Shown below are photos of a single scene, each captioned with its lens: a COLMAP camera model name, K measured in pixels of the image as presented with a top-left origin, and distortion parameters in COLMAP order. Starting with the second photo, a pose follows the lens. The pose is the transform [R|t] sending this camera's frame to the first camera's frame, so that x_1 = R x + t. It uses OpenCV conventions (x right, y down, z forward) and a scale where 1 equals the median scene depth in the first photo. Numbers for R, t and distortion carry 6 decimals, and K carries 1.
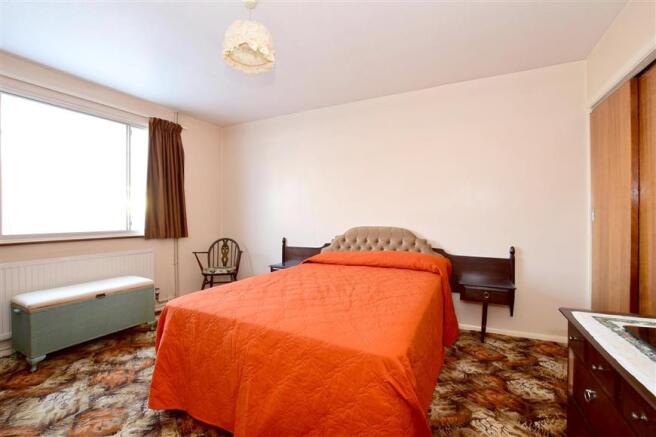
lens RADIAL K [[293.9, 0, 326.6], [0, 293.9, 218.1], [0, 0, 1]] dist [-0.032966, 0.001023]
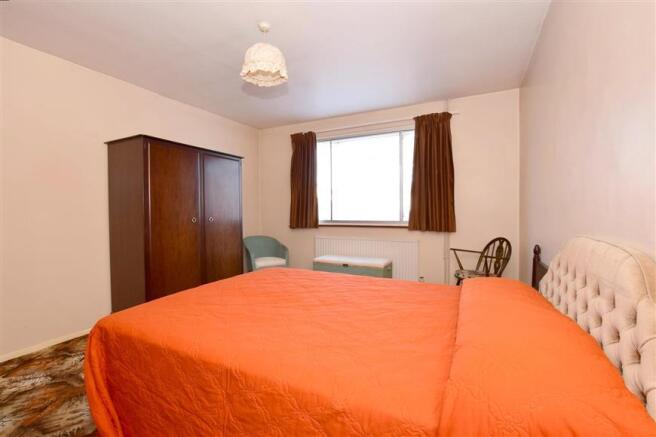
lens RADIAL K [[293.9, 0, 326.6], [0, 293.9, 218.1], [0, 0, 1]] dist [-0.032966, 0.001023]
pose [[-0.023664, 0.024261, -0.999426, 0.497451], [-0.002721, 0.999700, 0.024332, 0.001092], [0.999716, 0.003295, -0.023591, 0.694206]]
